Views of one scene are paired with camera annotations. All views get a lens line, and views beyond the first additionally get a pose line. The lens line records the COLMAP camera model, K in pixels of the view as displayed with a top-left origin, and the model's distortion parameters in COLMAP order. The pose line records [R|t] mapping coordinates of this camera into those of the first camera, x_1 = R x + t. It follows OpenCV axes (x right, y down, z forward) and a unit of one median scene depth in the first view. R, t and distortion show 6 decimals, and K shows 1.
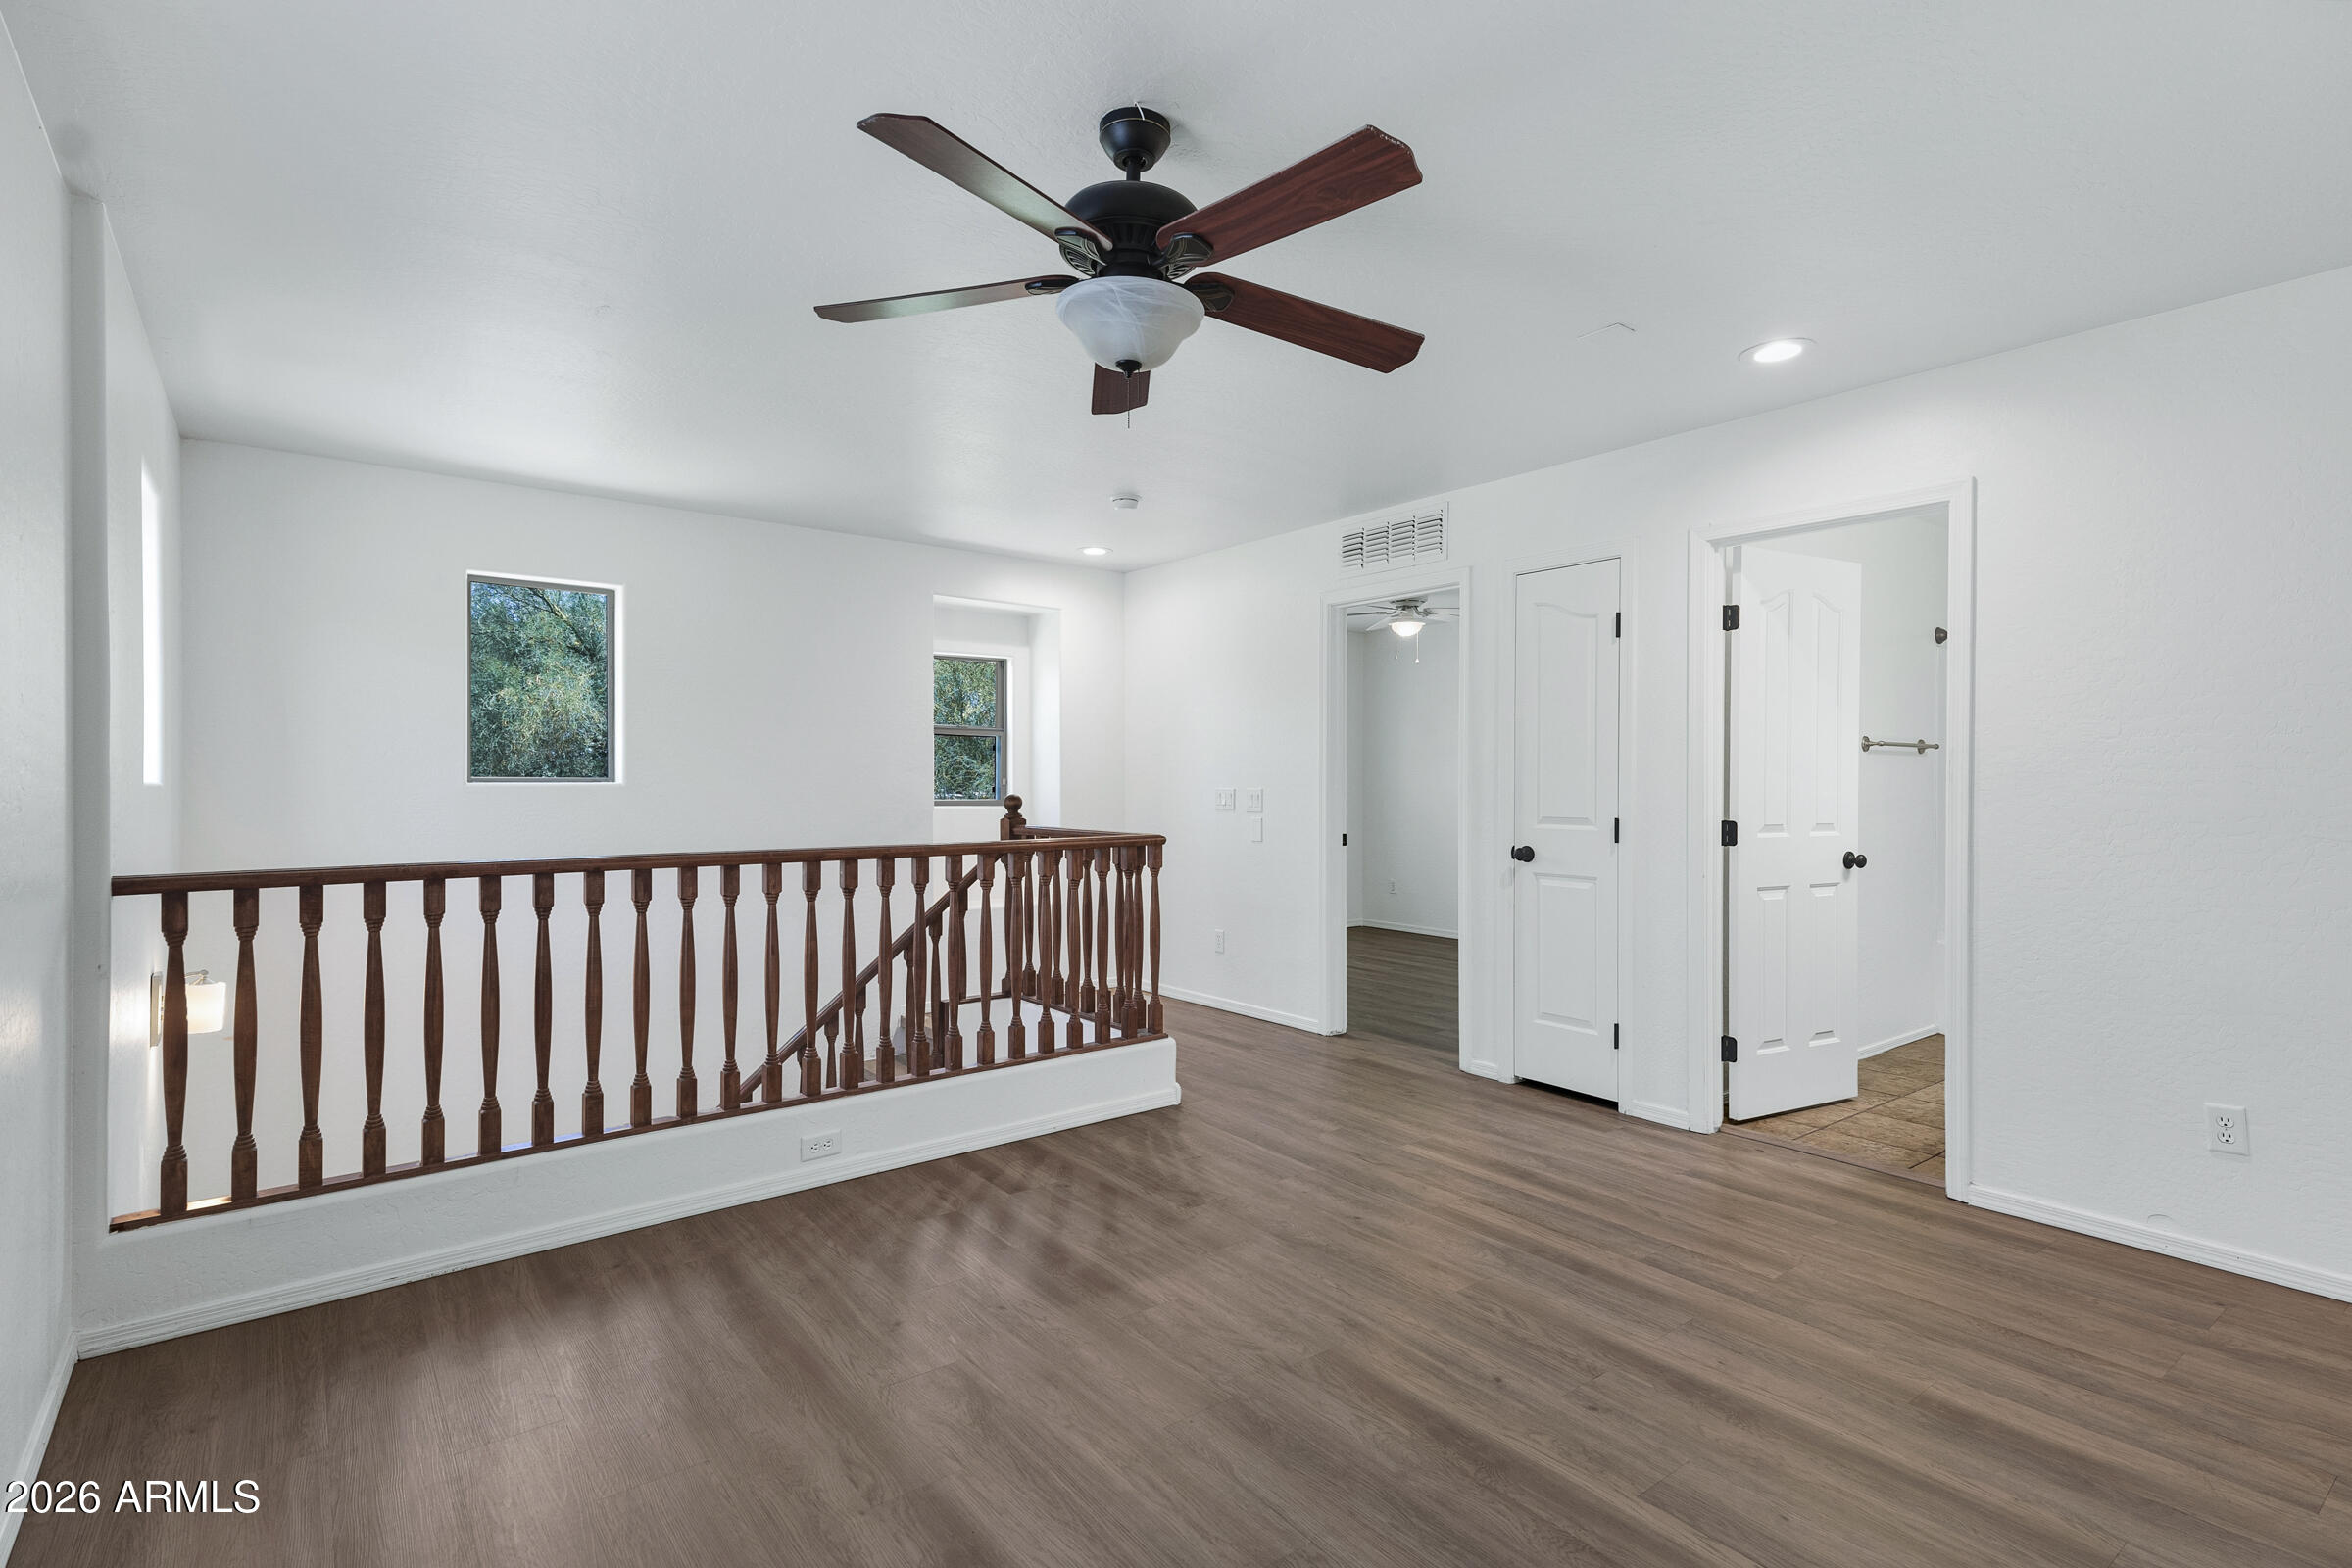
lens RADIAL K [[1087.5, 0, 1163.5], [0, 1087.5, 779.0], [0, 0, 1]] dist [0.015313, -0.000335]
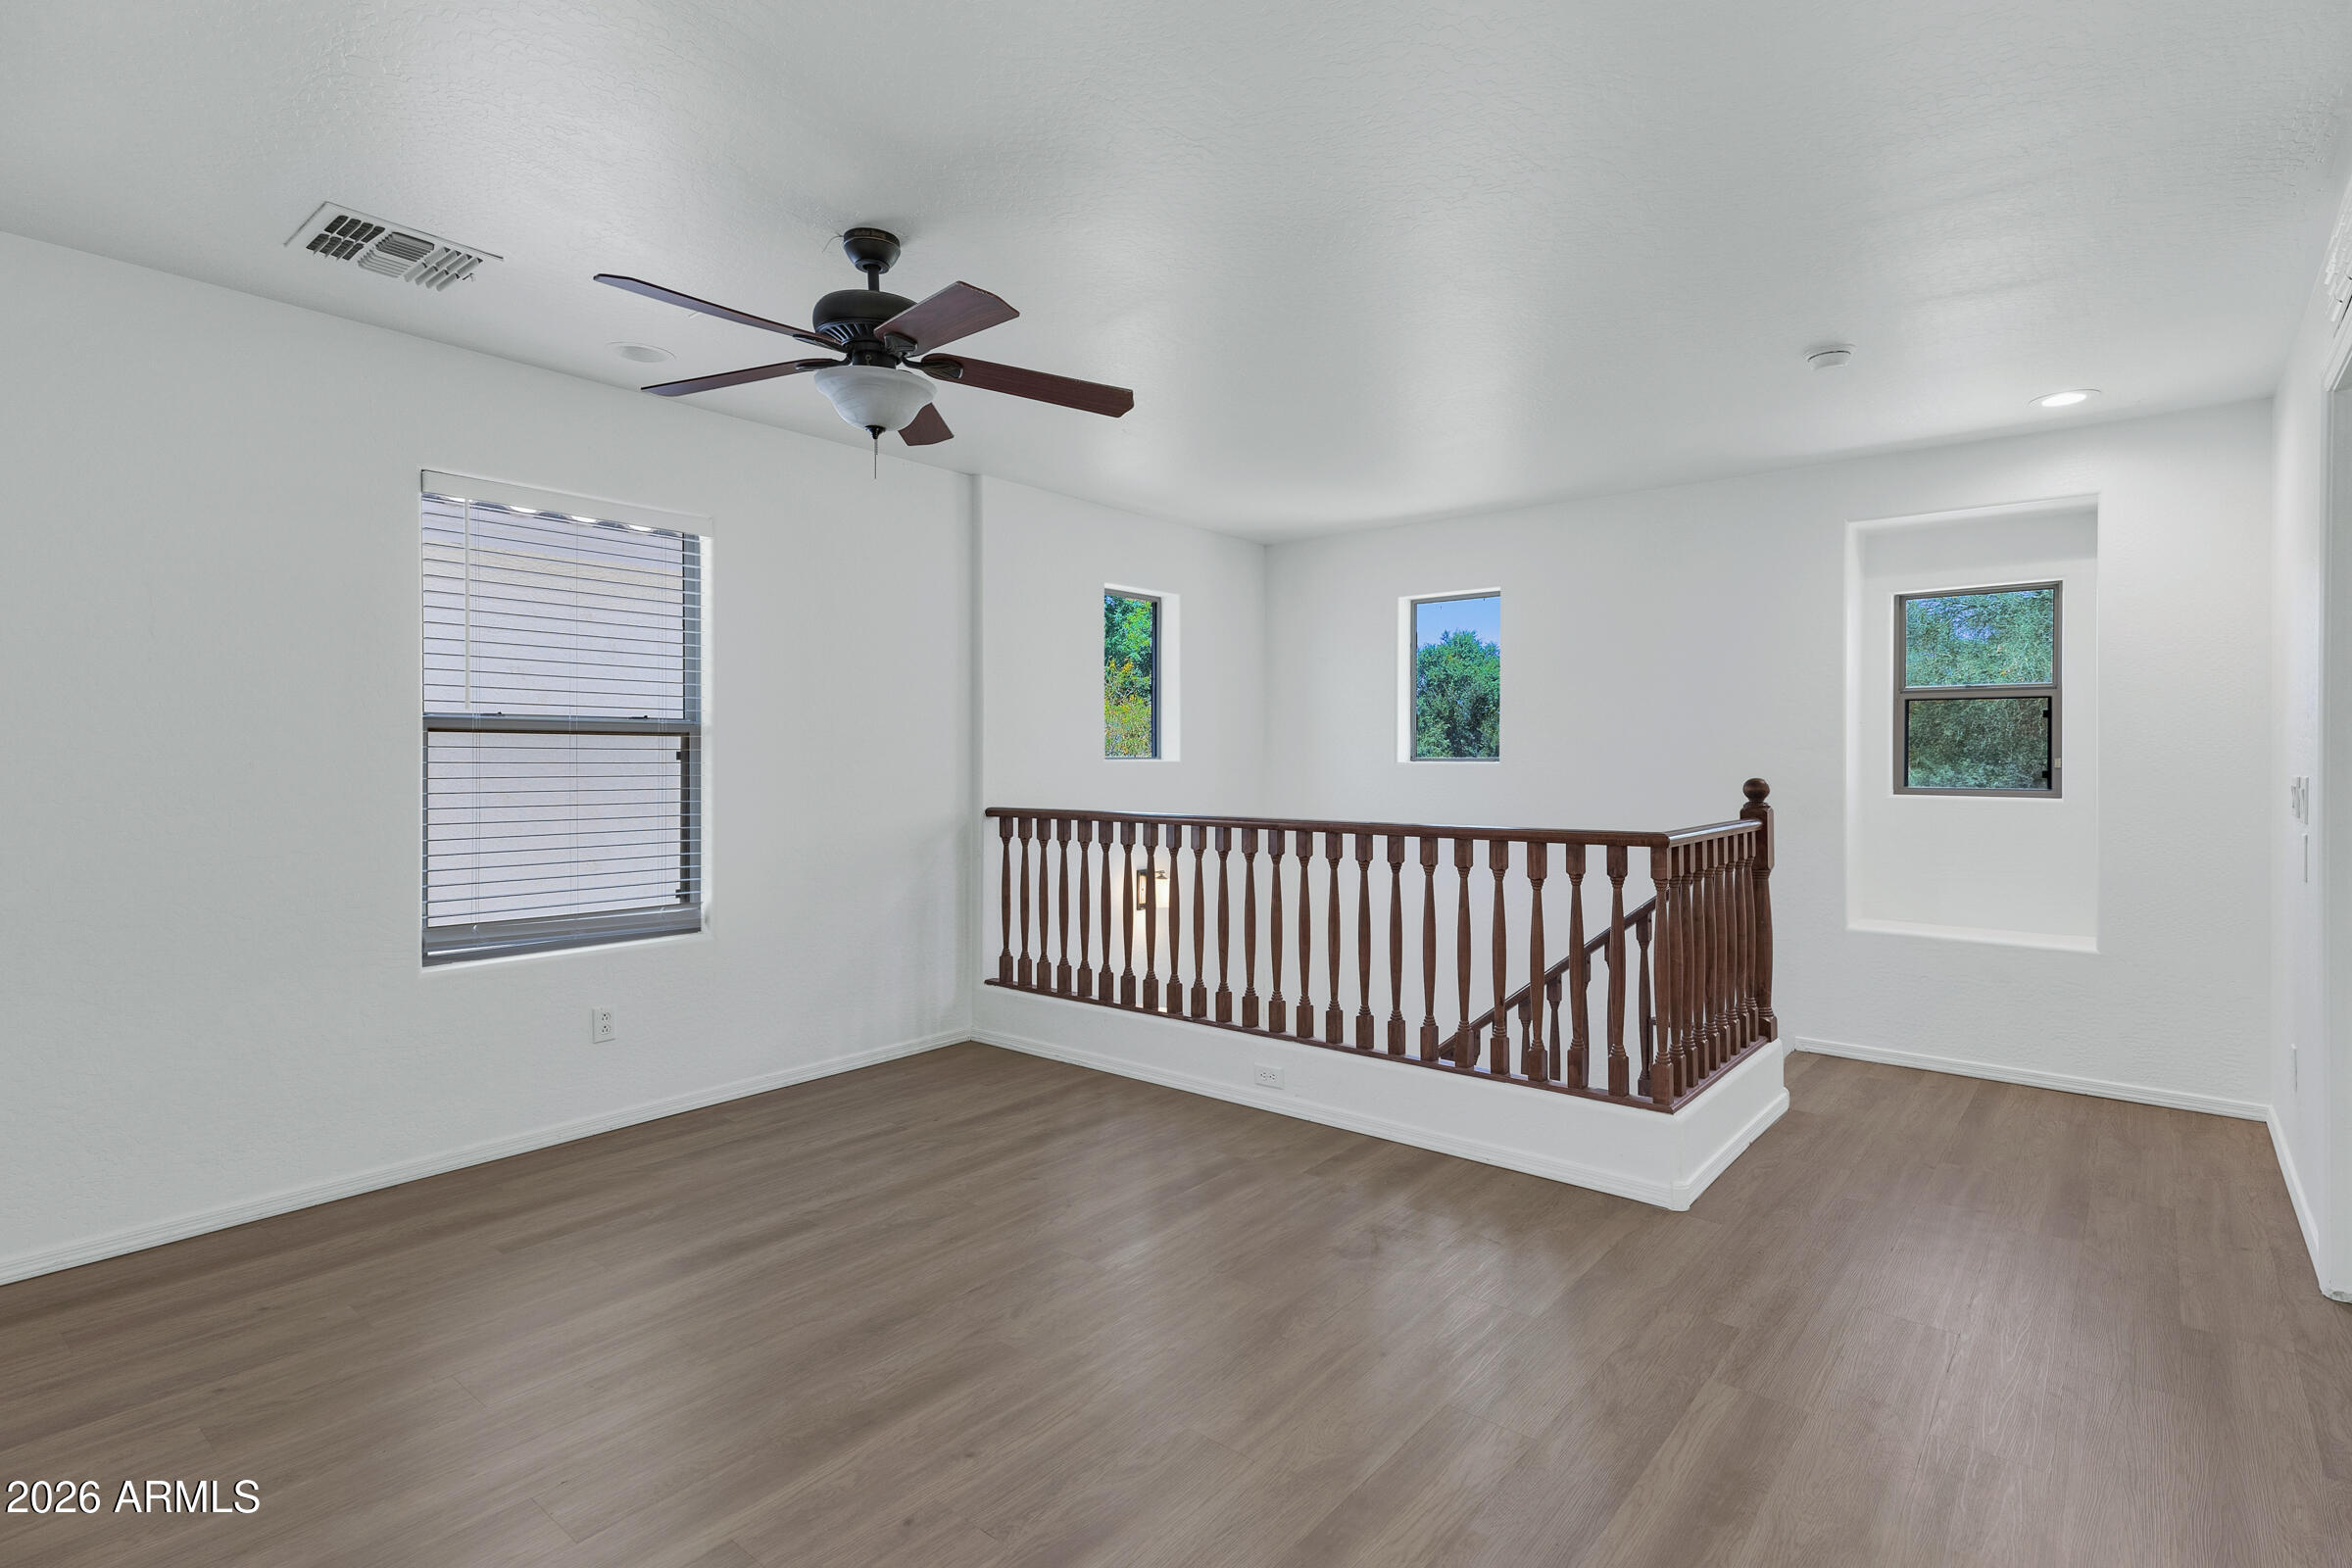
lens RADIAL K [[1087.5, 0, 1171.5], [0, 1087.5, 773.1], [0, 0, 1]] dist [0.015313, -0.000335]
pose [[0.259798, 0.011427, -0.965595, 0.727240], [-0.001024, 0.999933, 0.011558, 0.003867], [0.965662, -0.002014, 0.259792, 0.580187]]
